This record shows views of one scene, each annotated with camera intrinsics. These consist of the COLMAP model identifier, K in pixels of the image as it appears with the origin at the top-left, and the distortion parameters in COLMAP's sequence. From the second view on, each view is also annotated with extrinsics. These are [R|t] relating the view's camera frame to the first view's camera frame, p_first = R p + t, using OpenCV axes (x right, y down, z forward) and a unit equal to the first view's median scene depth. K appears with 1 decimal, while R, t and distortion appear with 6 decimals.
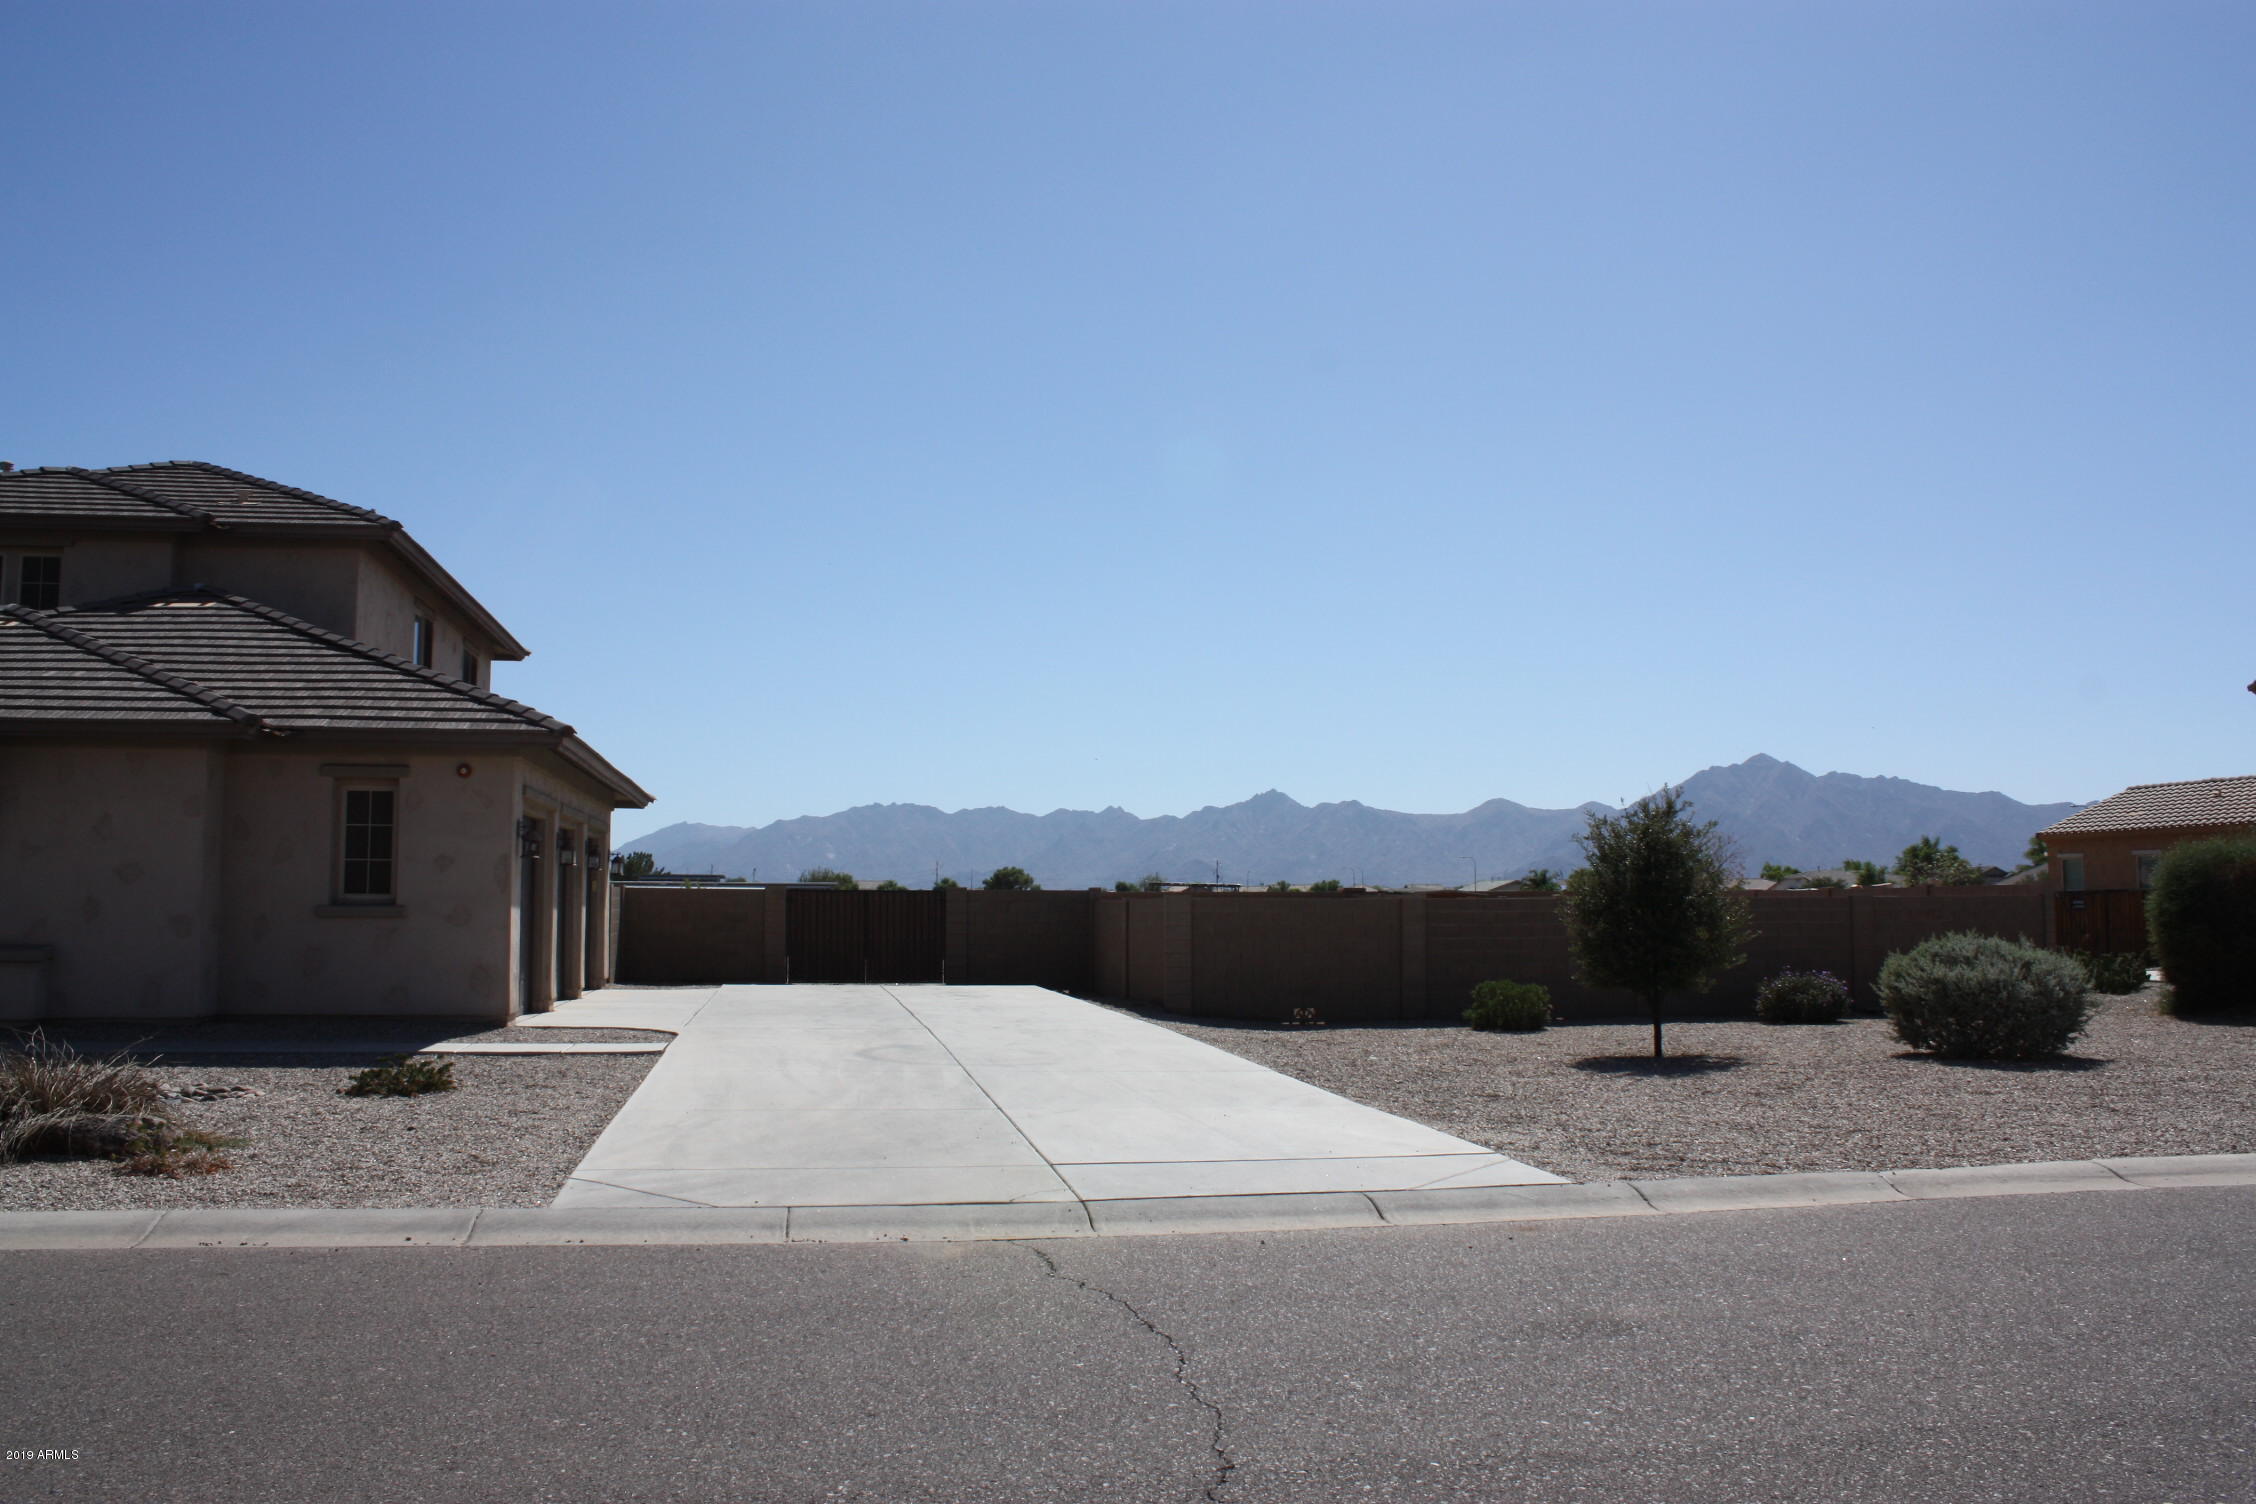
lens RADIAL K [[2034.1, 0, 1128.0], [0, 2034.1, 752.0], [0, 0, 1]] dist [-0.106945, 0.000300]
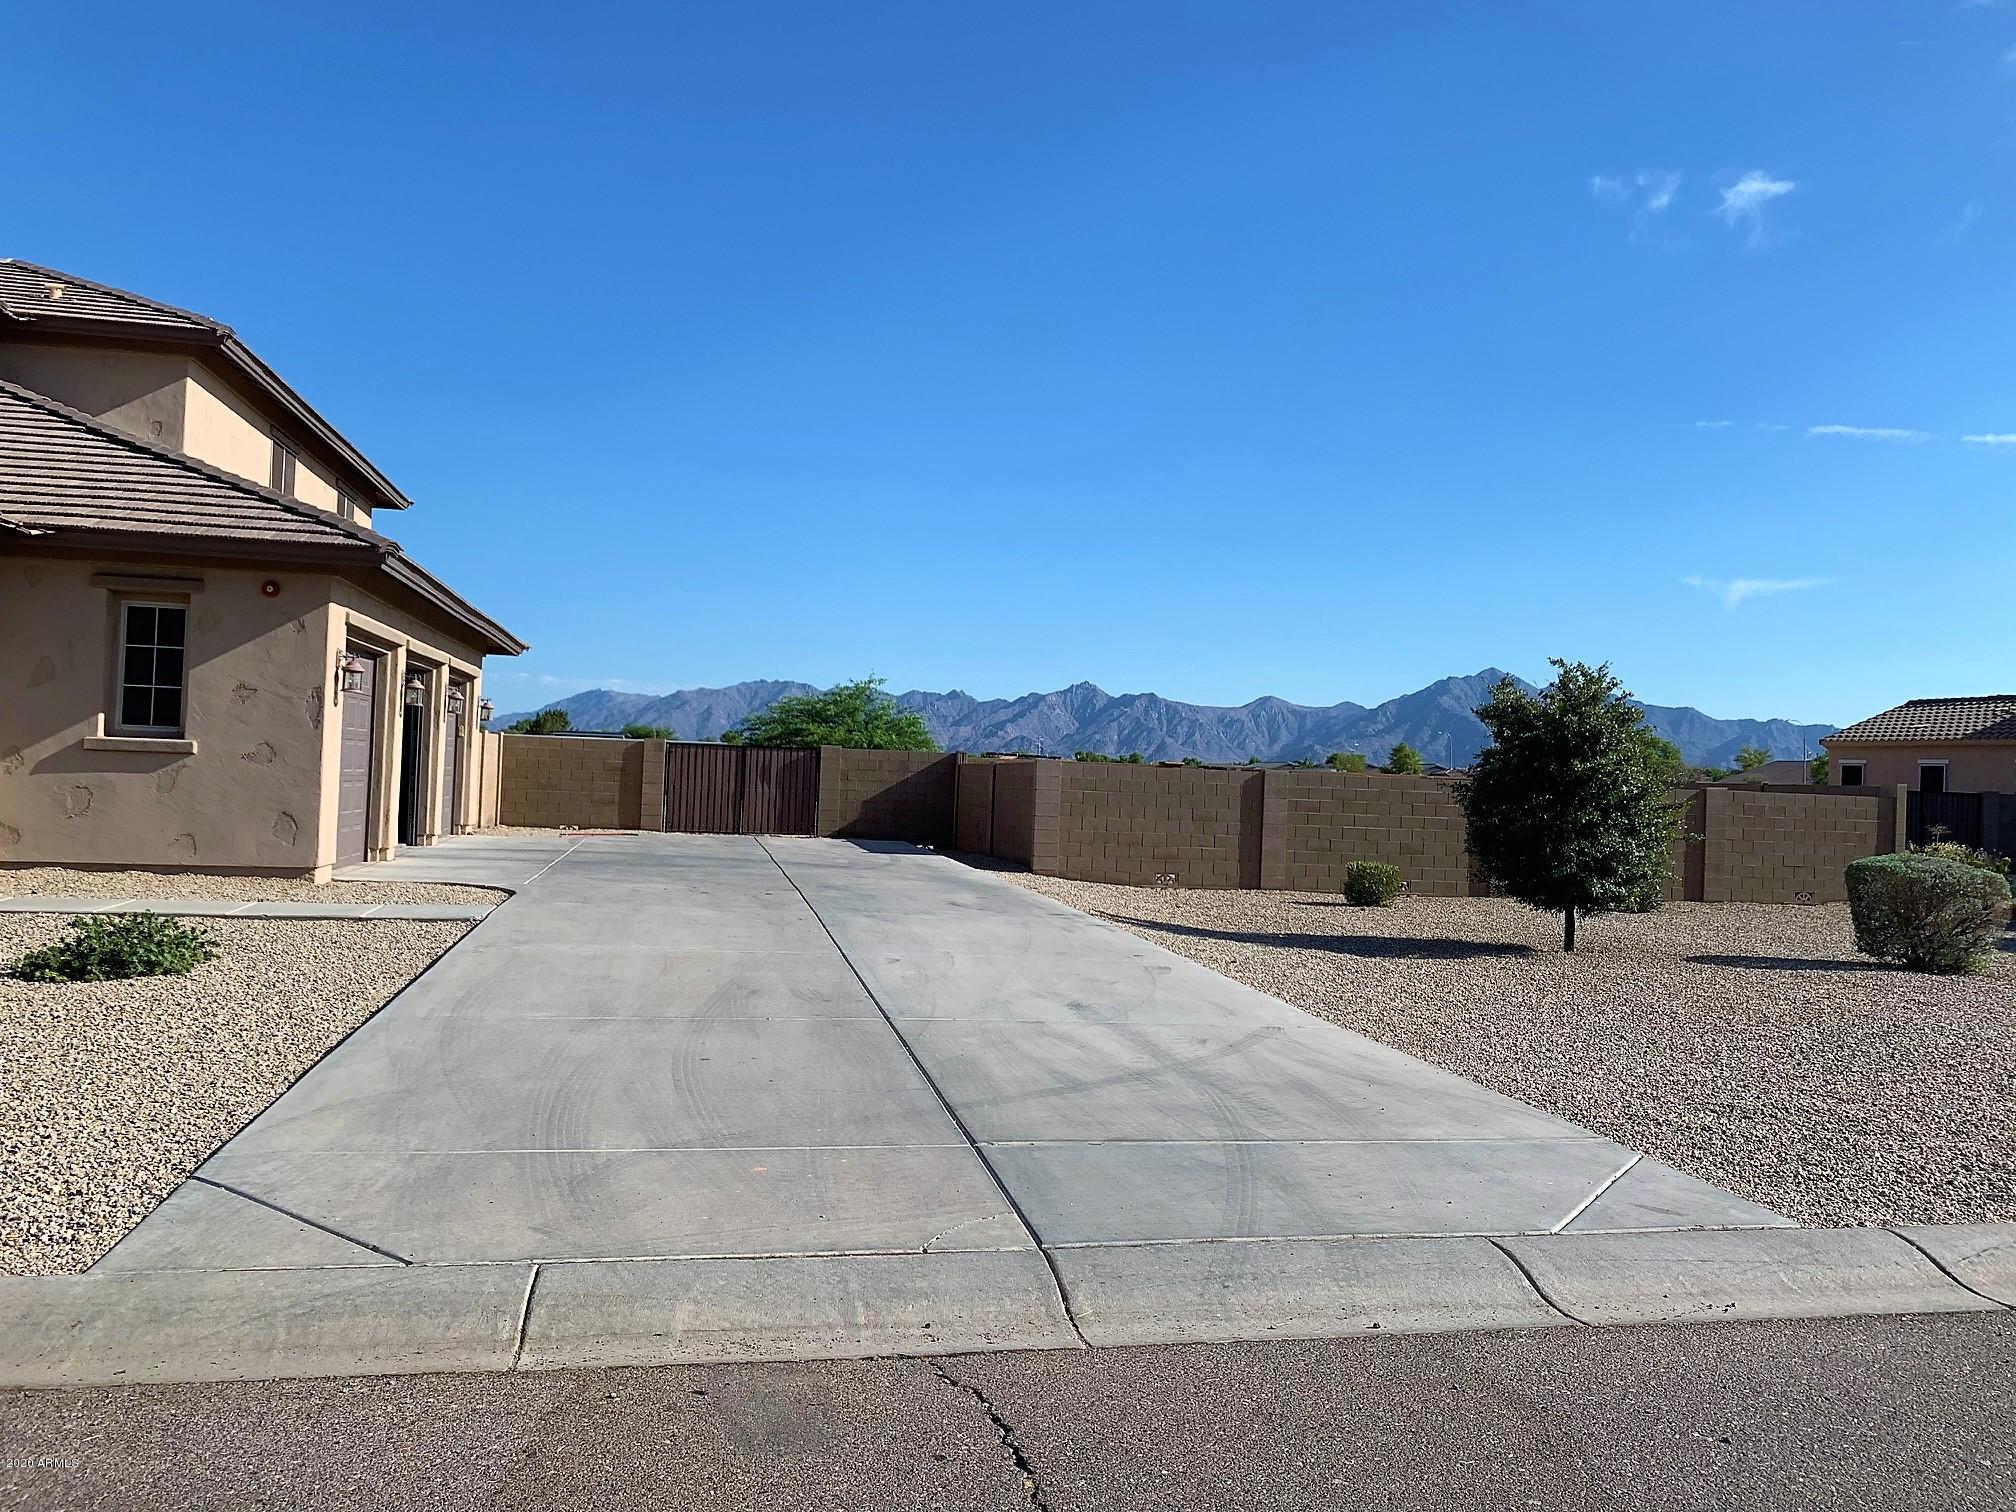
lens RADIAL K [[1544.1, 0, 1008.0], [0, 1544.1, 756.0], [0, 0, 1]] dist [0.045056, -0.037388]
pose [[0.998771, 0.036058, 0.033991, -0.029779], [-0.038165, 0.997251, 0.063511, 0.026690], [-0.031607, -0.064730, 0.997402, 0.308305]]
